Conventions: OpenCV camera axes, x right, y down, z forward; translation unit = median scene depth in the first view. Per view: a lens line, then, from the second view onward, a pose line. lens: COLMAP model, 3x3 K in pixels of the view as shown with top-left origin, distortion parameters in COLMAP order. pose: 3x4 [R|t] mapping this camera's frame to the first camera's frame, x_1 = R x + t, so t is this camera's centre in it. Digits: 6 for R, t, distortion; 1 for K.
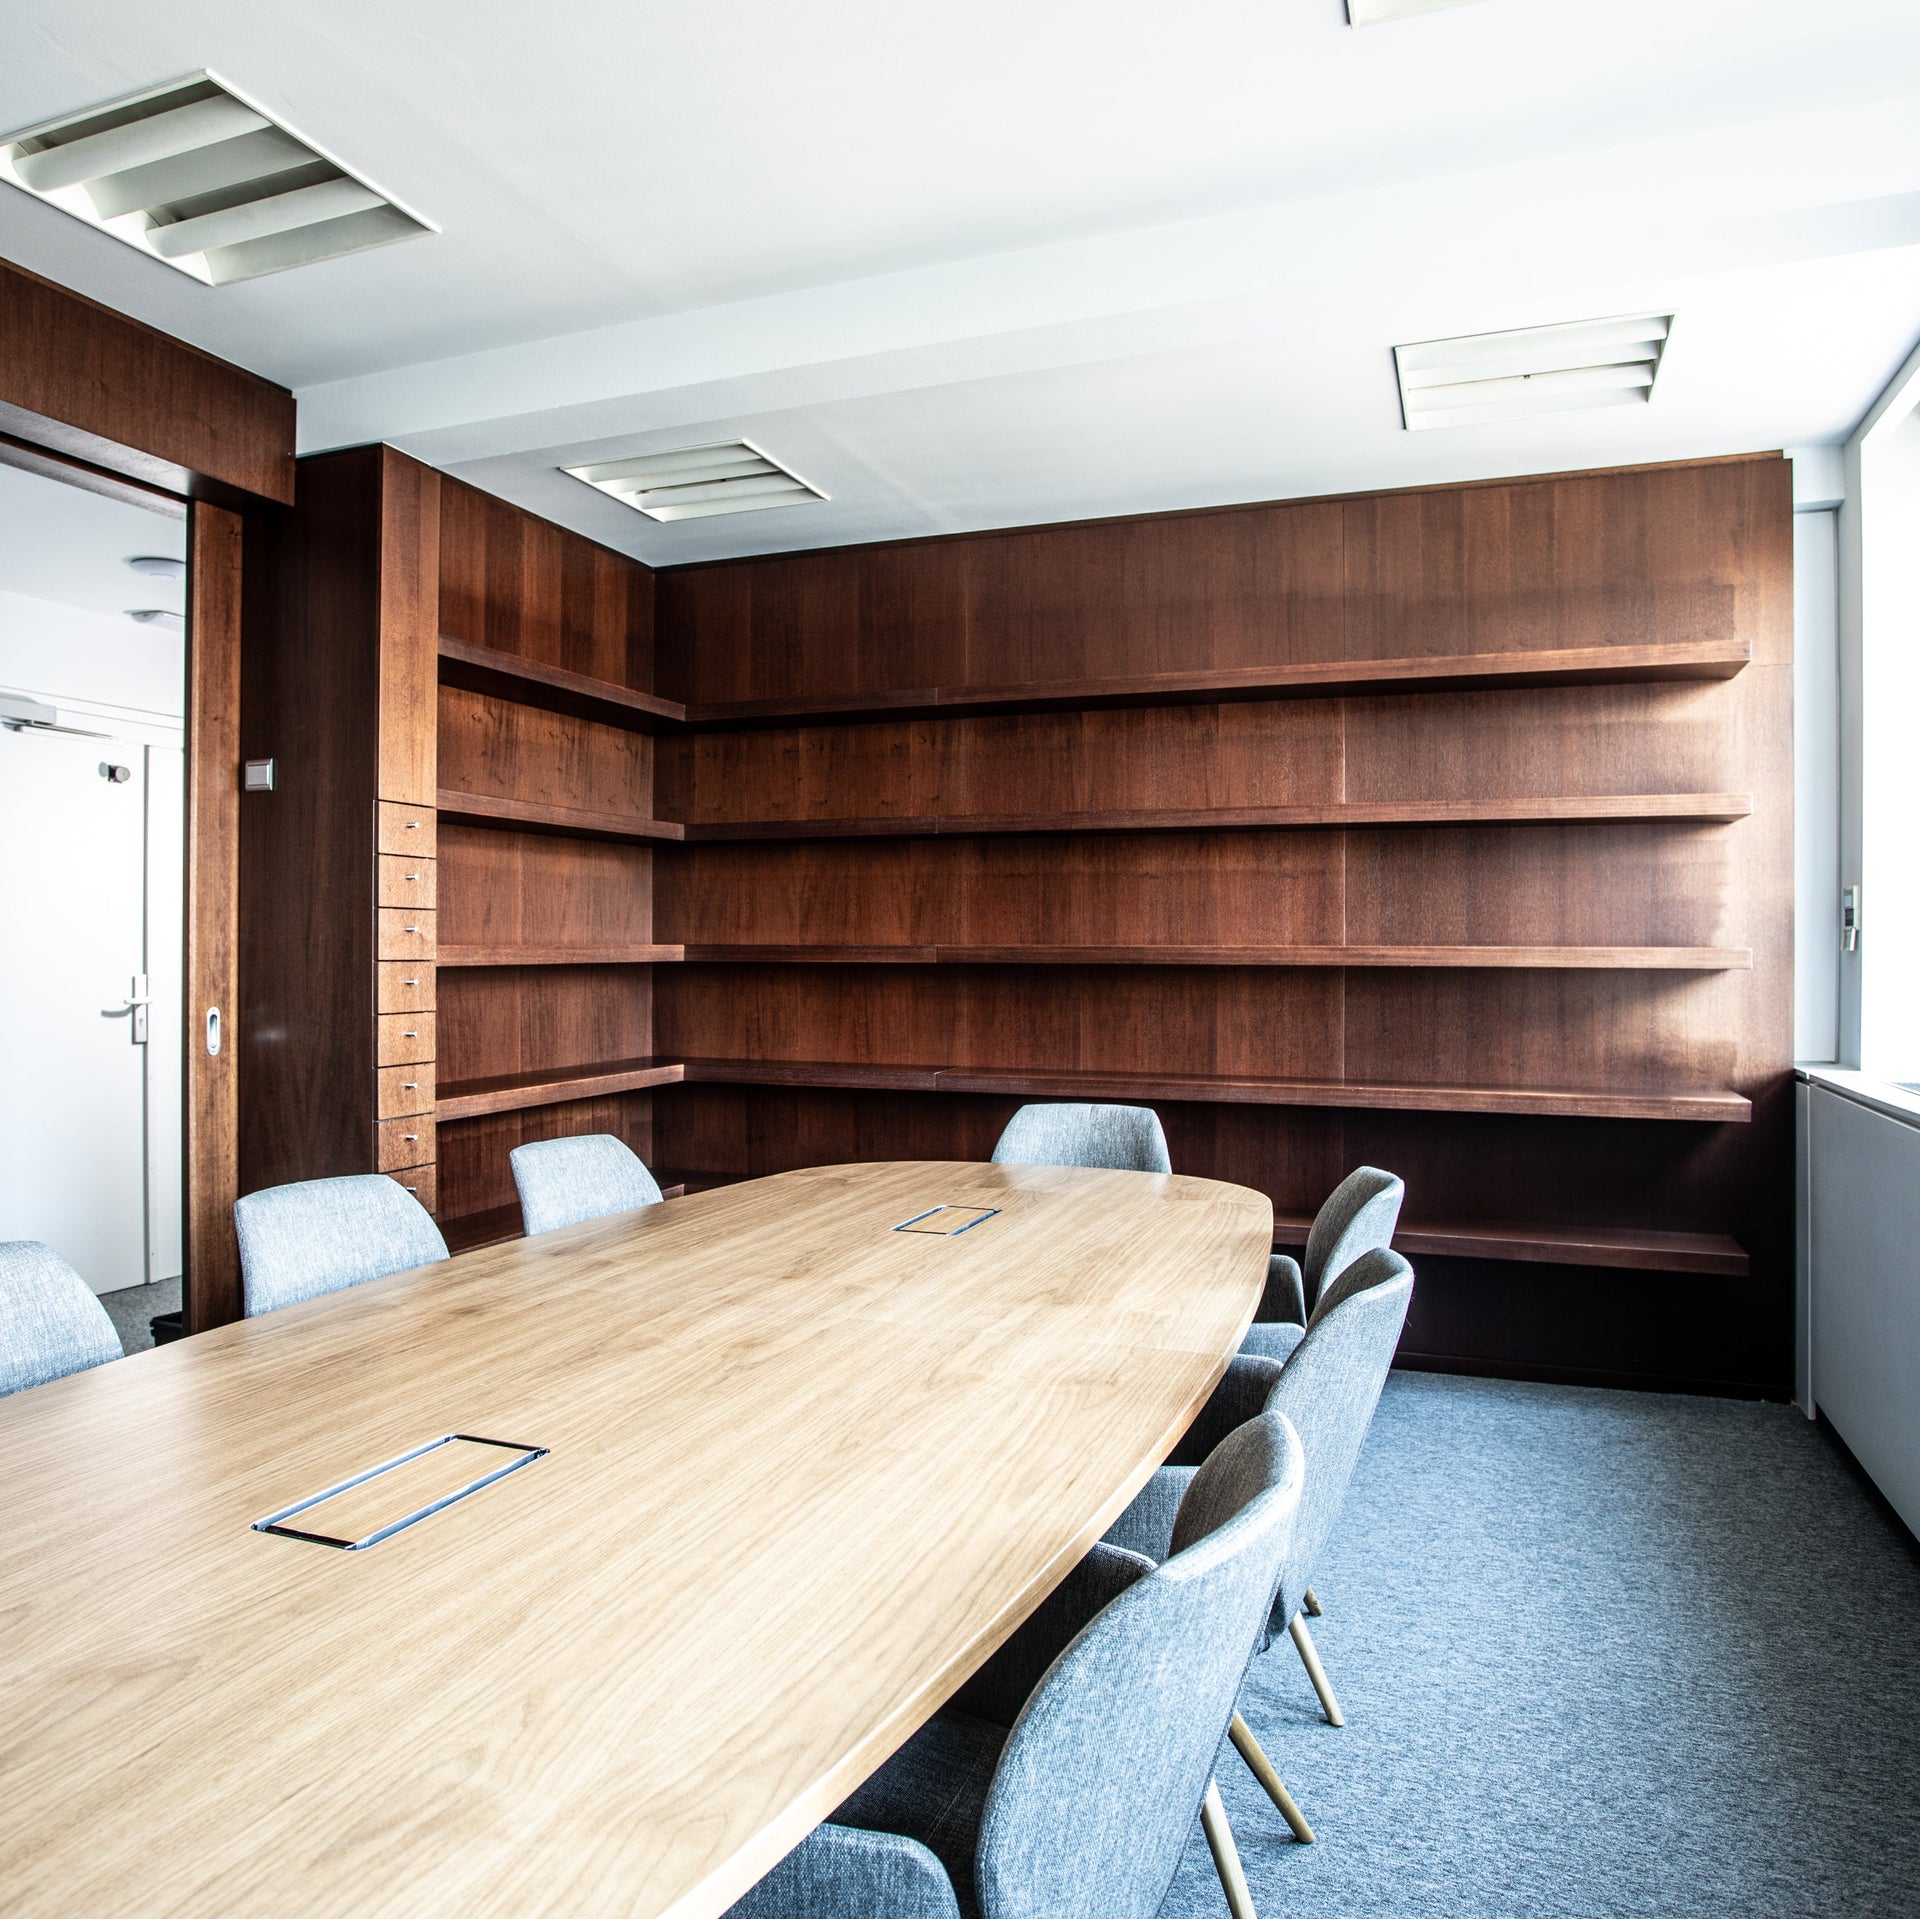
lens RADIAL K [[1516.0, 0, 843.5], [0, 1516.0, 959.4], [0, 0, 1]] dist [-0.097428, 0.090653]
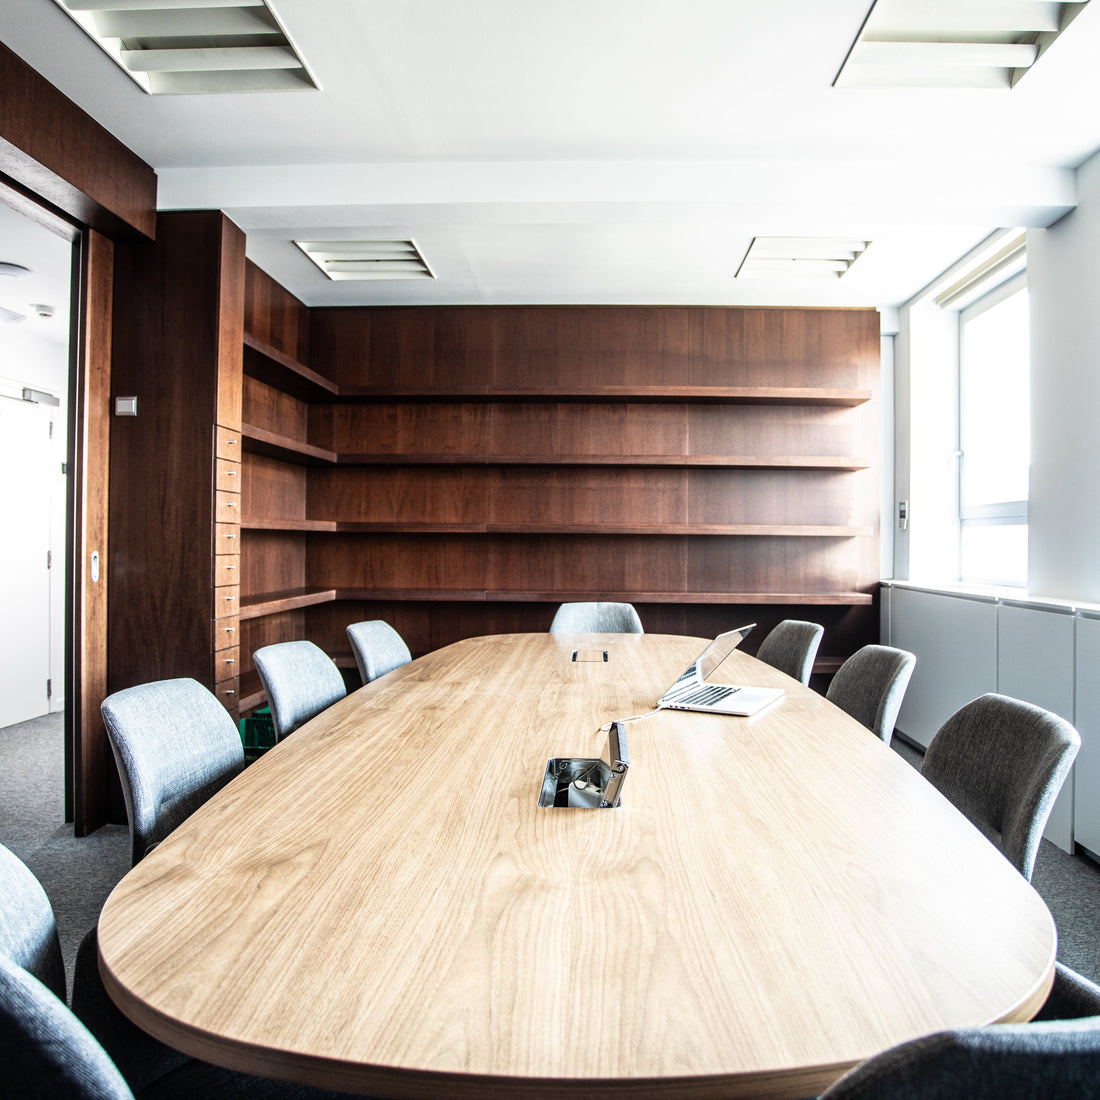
lens RADIAL K [[817.5, 0, 550.0], [0, 817.5, 550.0], [0, 0, 1]] dist [-0.084316, 0.054837]
pose [[0.930847, 0.003556, 0.365392, -0.281468], [-0.003037, 0.999993, -0.001996, 0.030797], [-0.365397, 0.000748, 0.930852, 0.039247]]
